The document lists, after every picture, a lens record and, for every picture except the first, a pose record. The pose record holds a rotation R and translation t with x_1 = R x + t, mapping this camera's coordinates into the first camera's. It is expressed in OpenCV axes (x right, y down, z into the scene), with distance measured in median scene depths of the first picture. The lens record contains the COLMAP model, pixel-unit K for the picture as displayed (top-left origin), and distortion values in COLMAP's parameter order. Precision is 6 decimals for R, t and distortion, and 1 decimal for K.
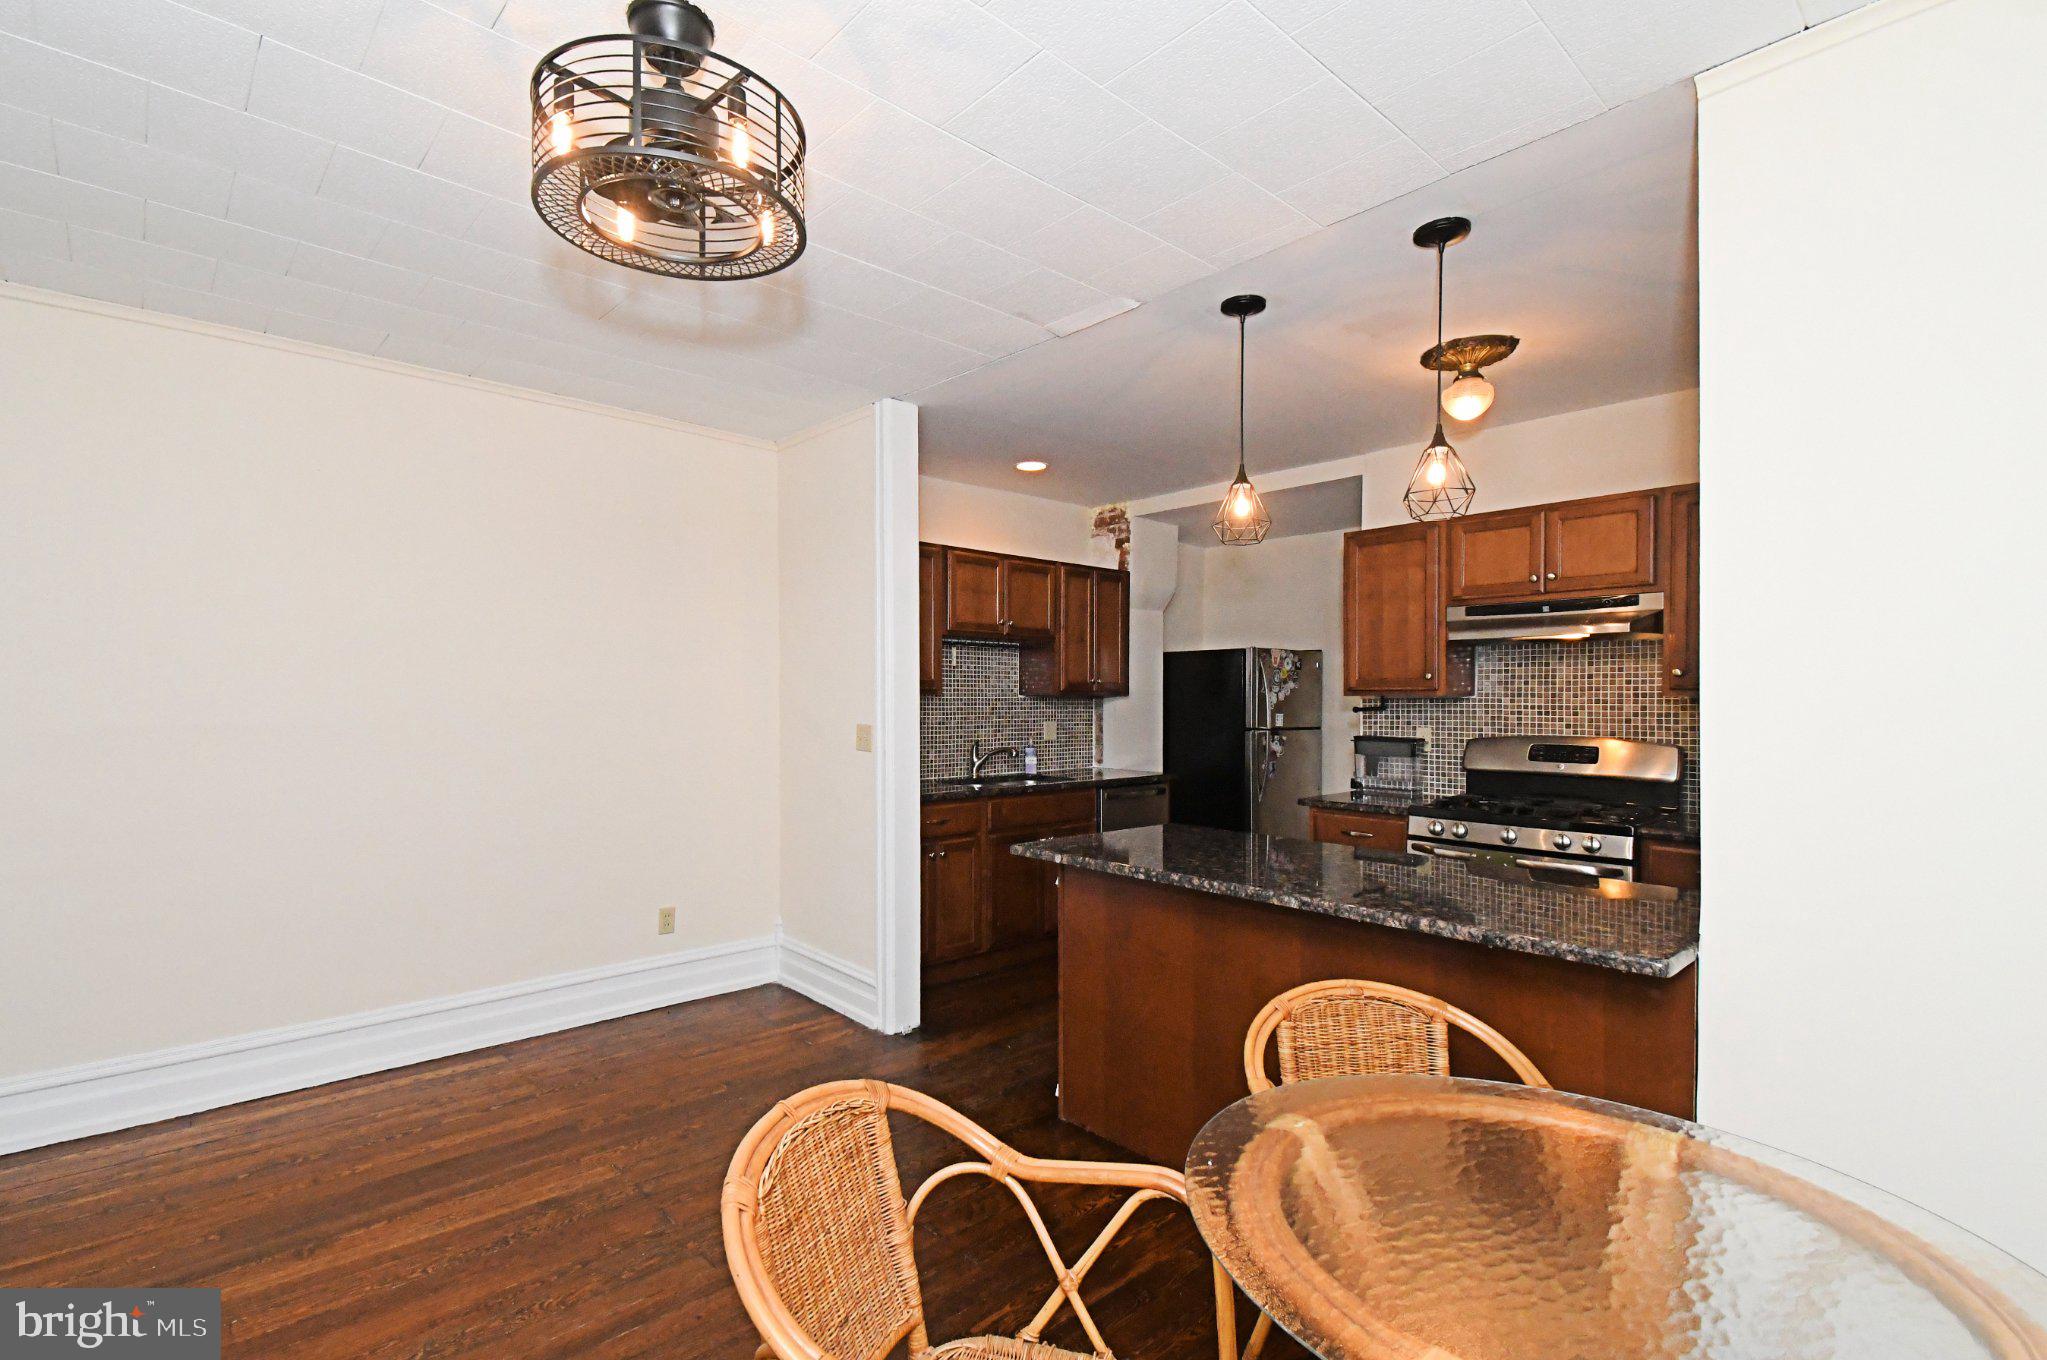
lens RADIAL K [[898.1, 0, 1036.4], [0, 898.1, 687.7], [0, 0, 1]] dist [-0.003348, -0.000550]
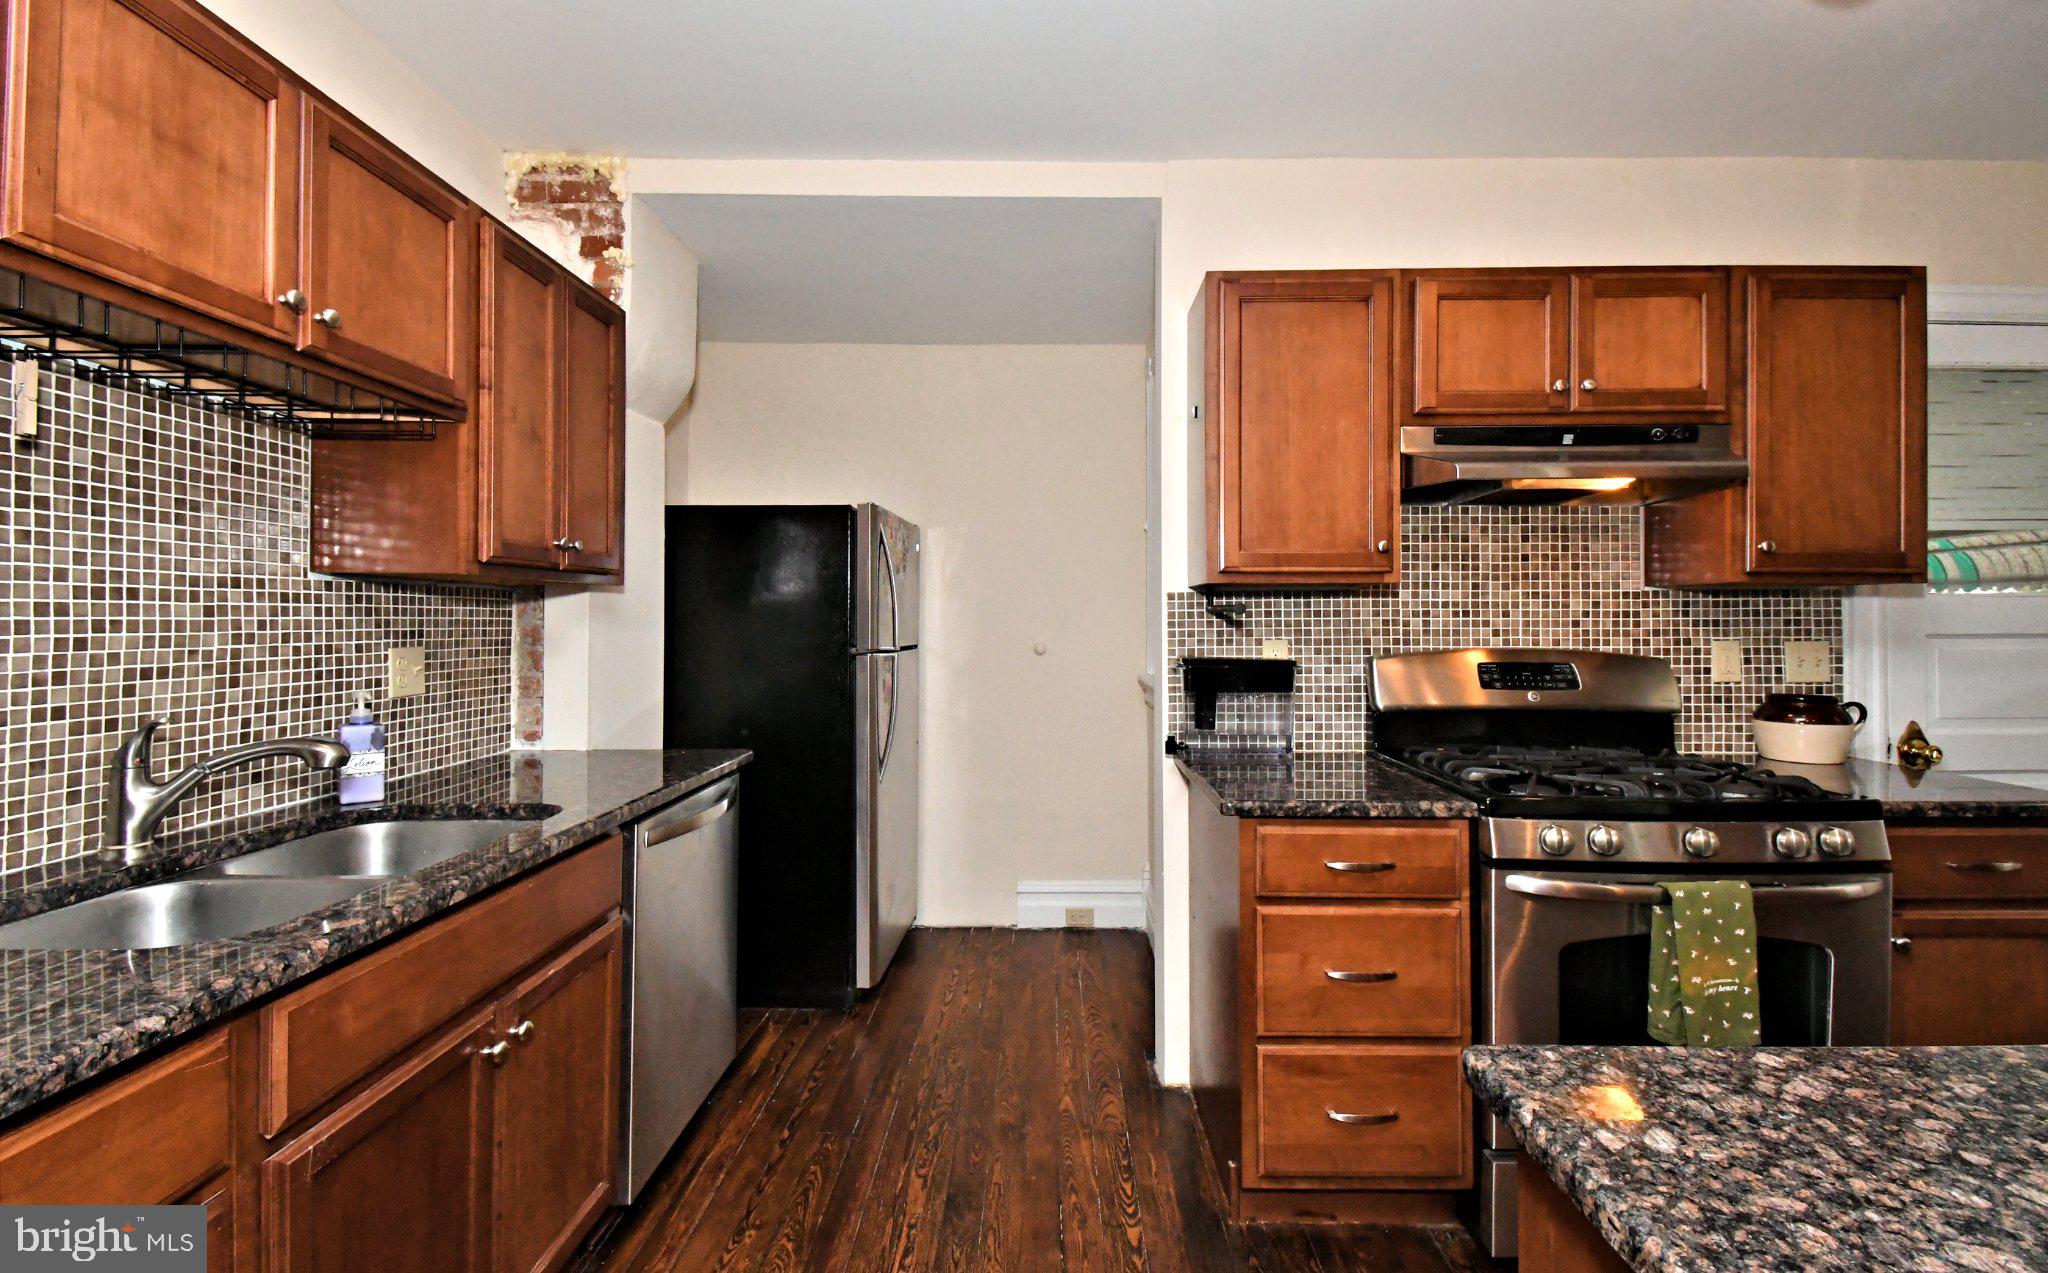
lens RADIAL K [[832.8, 0, 1023.1], [0, 832.8, 612.4], [0, 0, 1]] dist [0.021254, -0.000349]
pose [[0.691199, 0.002088, 0.722661, -0.091099], [-0.007014, 0.999968, 0.003820, 0.027599], [-0.722630, -0.007709, 0.691192, 0.816374]]
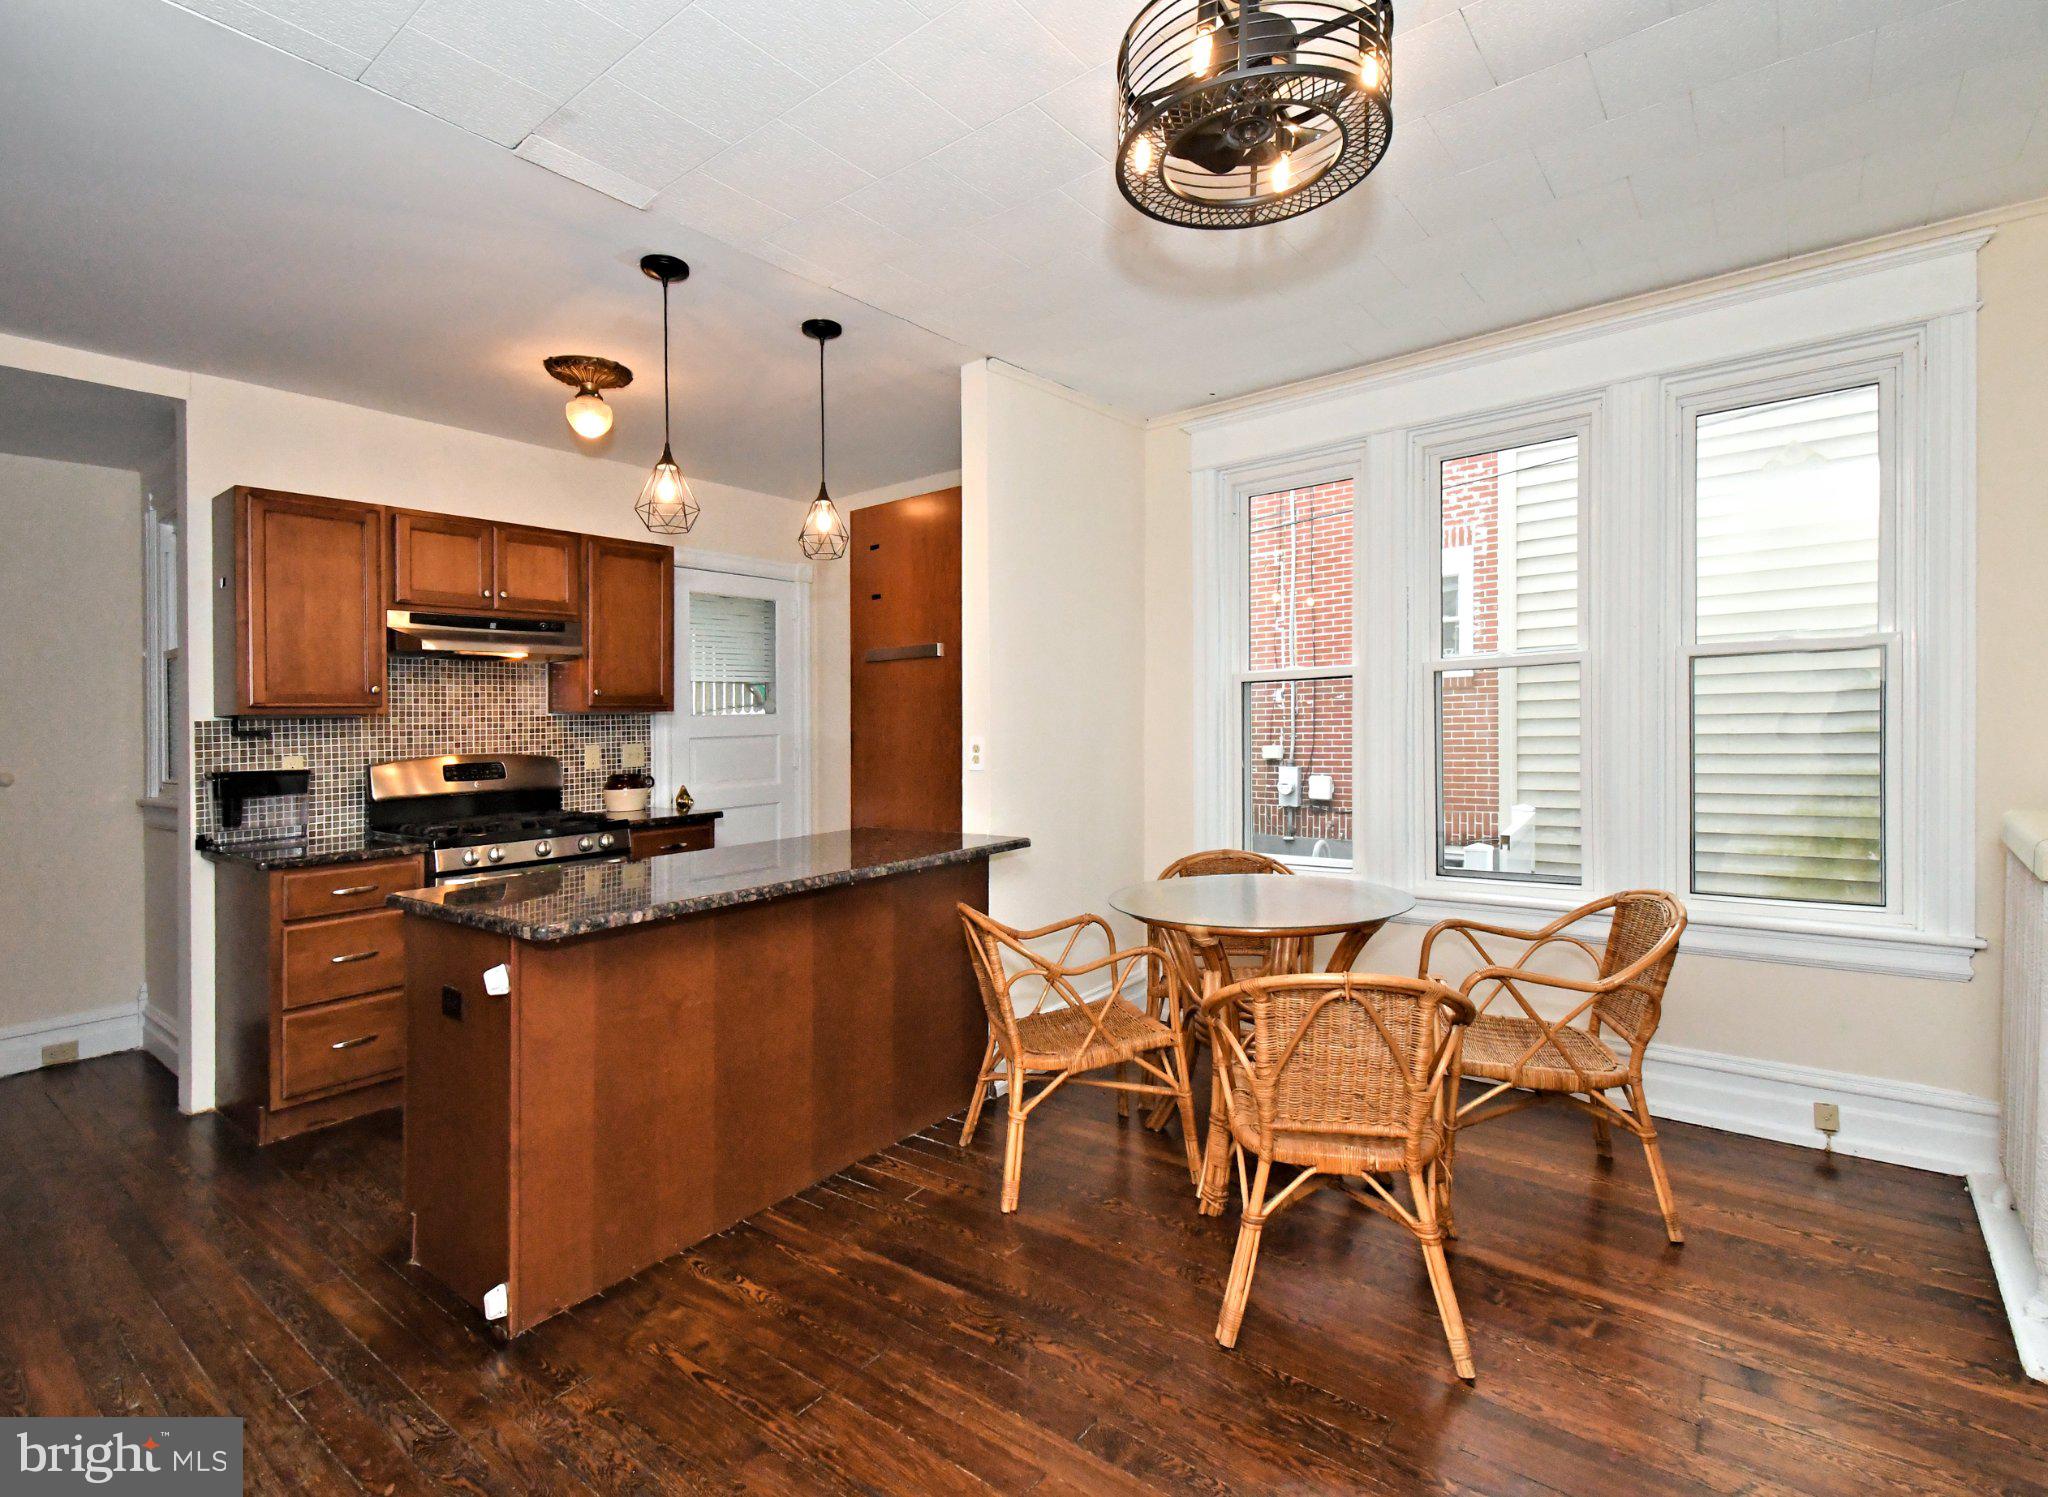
lens RADIAL K [[1047.6, 0, 959.1], [0, 1047.6, 681.7], [0, 0, 1]] dist [0.002678, -0.002798]
pose [[-0.114724, 0.038009, 0.992670, -0.607728], [0.014145, 0.999229, -0.036626, 0.023273], [-0.993297, 0.009839, -0.115173, 0.579290]]
